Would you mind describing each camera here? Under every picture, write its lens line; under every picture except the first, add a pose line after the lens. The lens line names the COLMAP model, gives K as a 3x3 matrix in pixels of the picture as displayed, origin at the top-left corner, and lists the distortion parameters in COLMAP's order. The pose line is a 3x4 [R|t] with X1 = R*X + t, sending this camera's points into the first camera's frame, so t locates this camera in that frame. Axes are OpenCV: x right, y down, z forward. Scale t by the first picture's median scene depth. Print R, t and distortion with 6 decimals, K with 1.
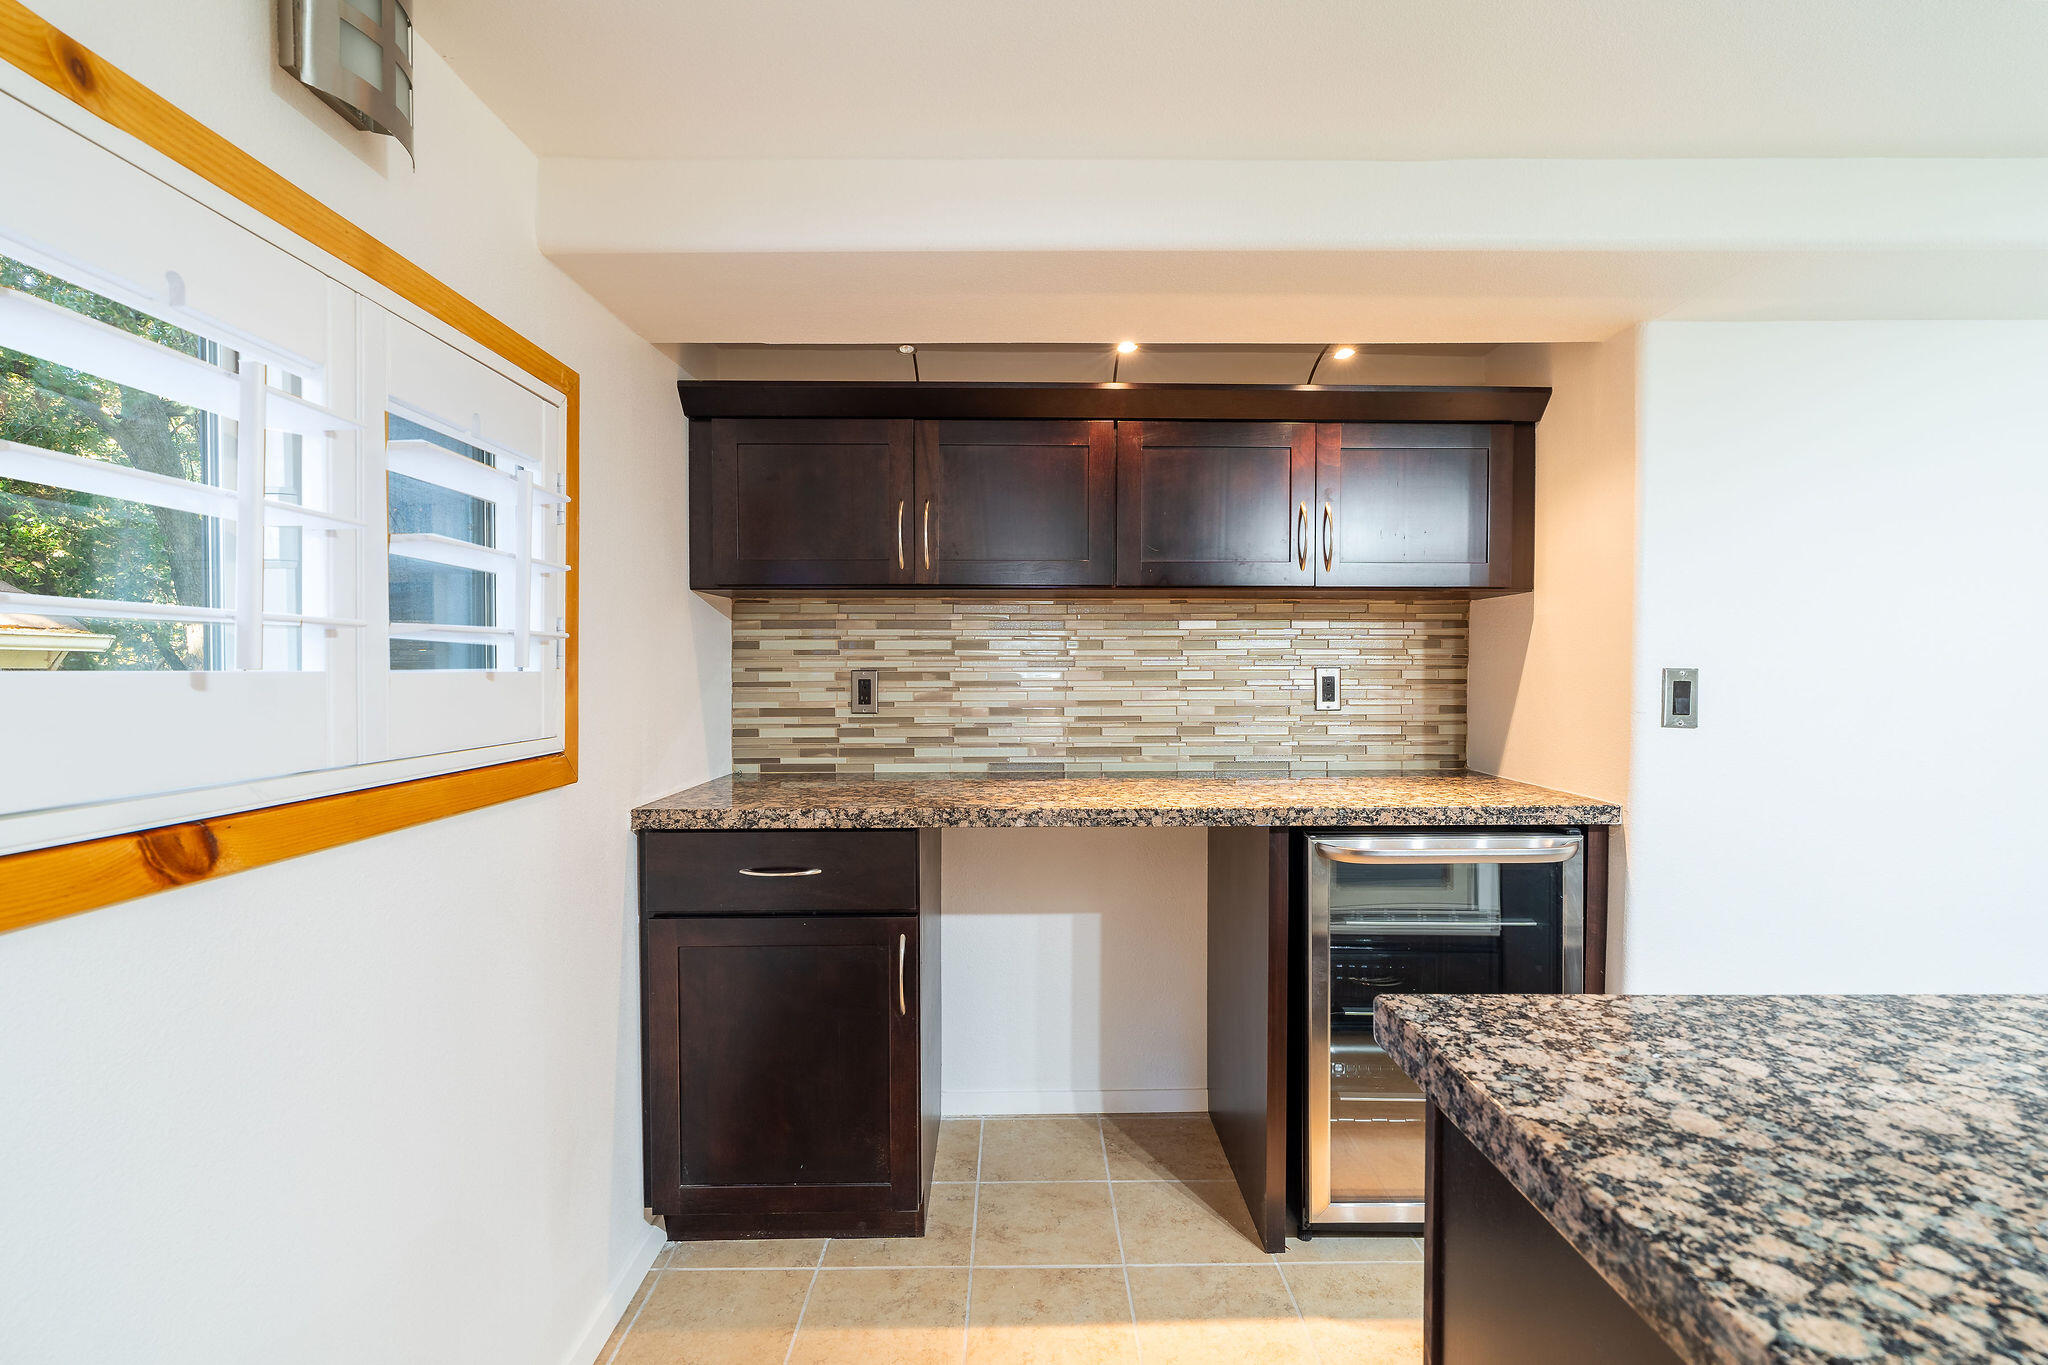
lens RADIAL K [[922.3, 0, 1023.4], [0, 922.3, 687.0], [0, 0, 1]] dist [-0.000152, 0.000396]
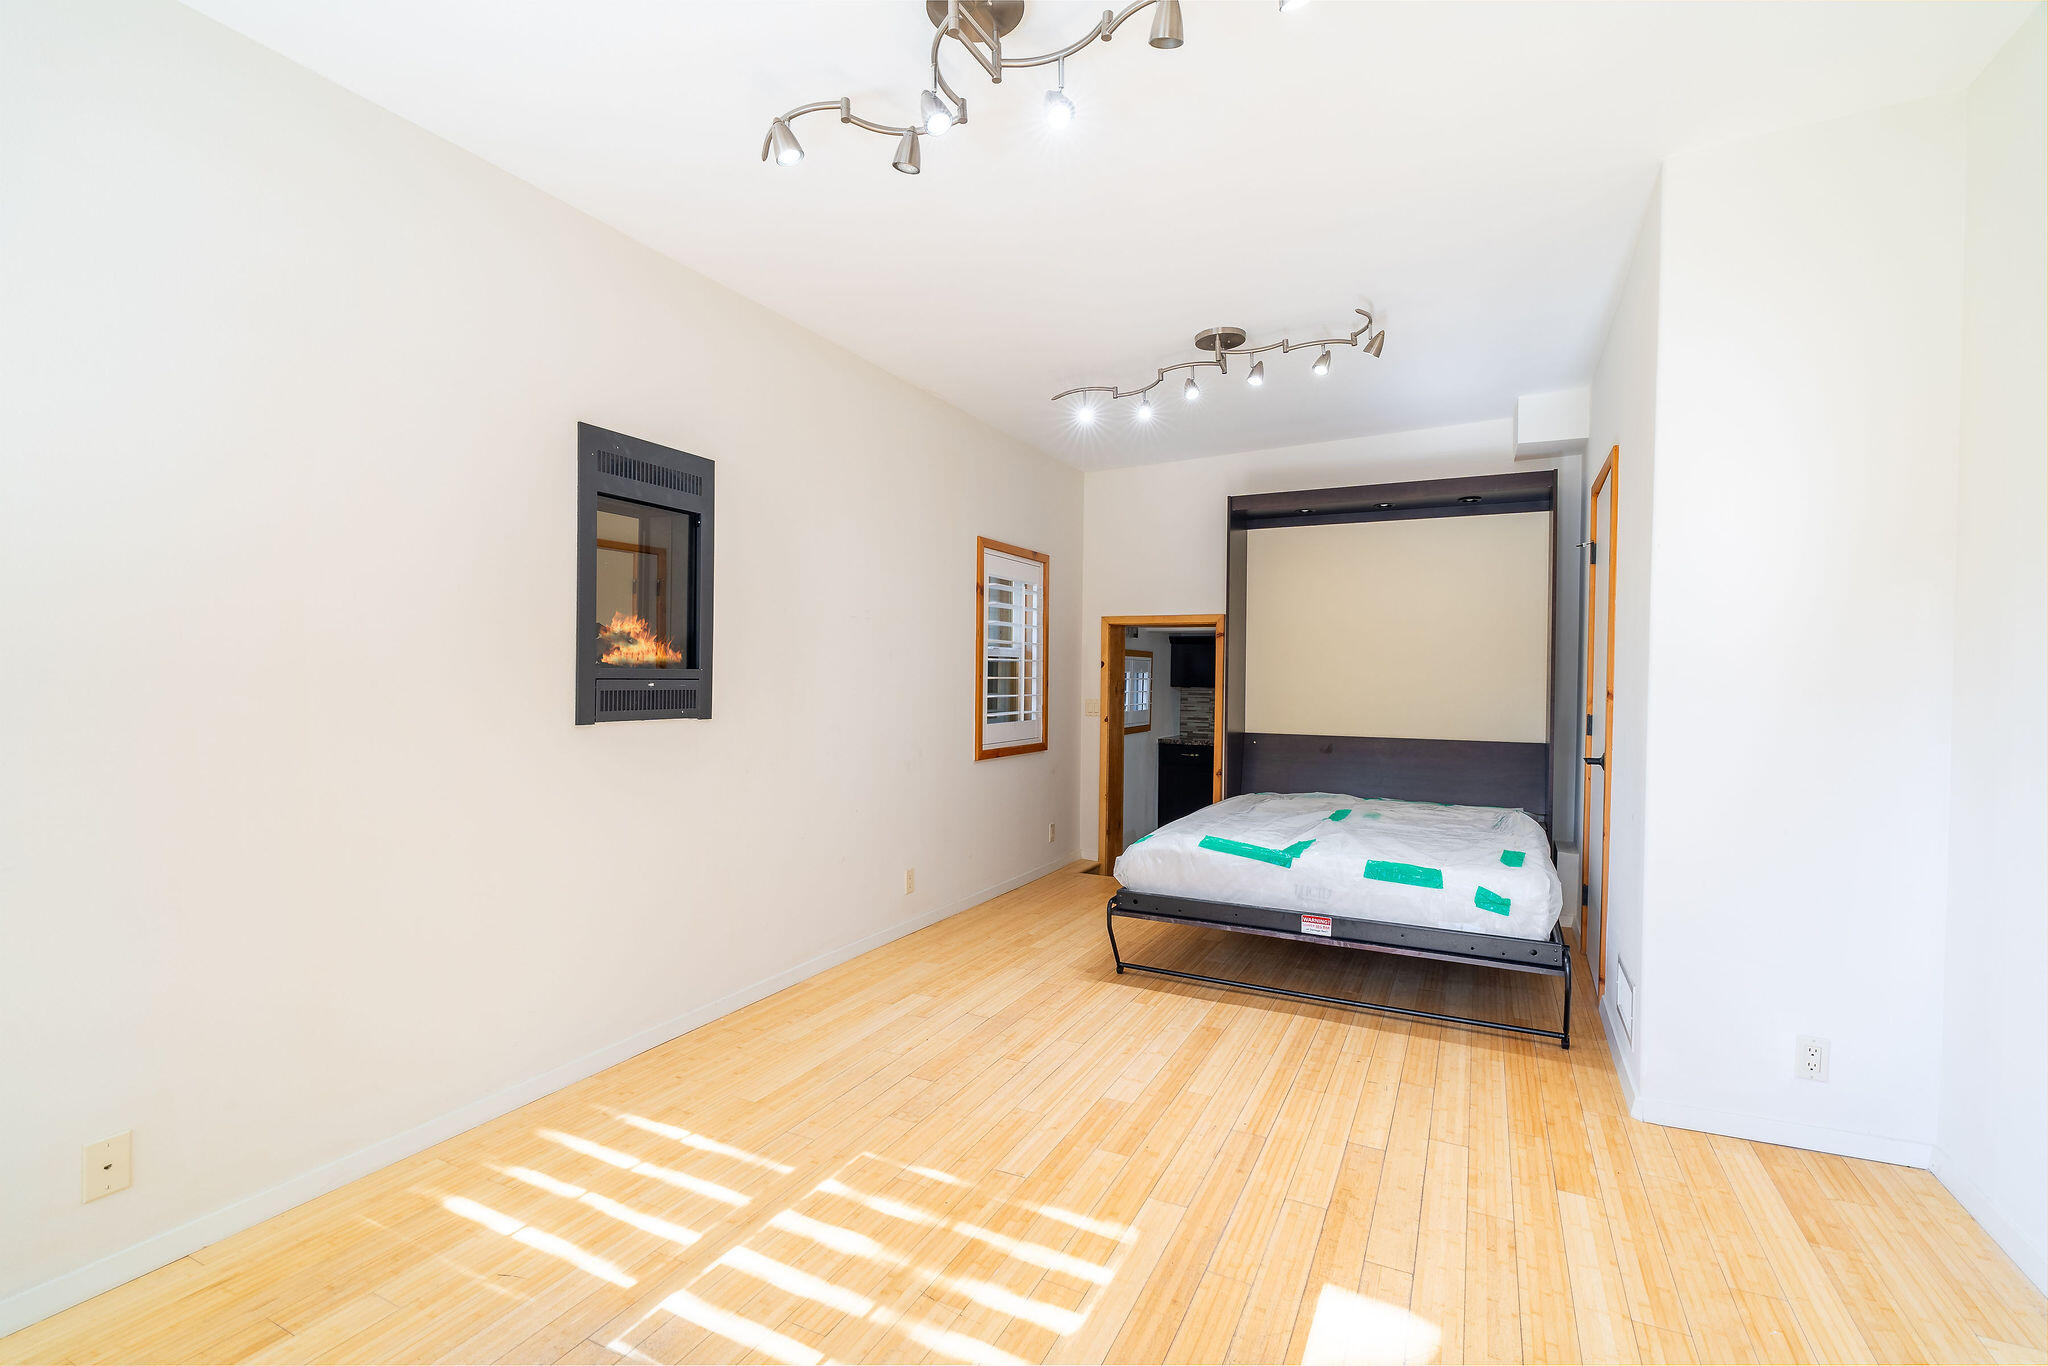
lens RADIAL K [[922.3, 0, 1023.4], [0, 922.3, 687.5], [0, 0, 1]] dist [-0.000152, 0.000396]
pose [[0.885811, 0.018243, -0.463687, 0.807312], [-0.020574, 0.999788, 0.000030, -0.078997], [0.463590, 0.009513, 0.885999, -2.466186]]
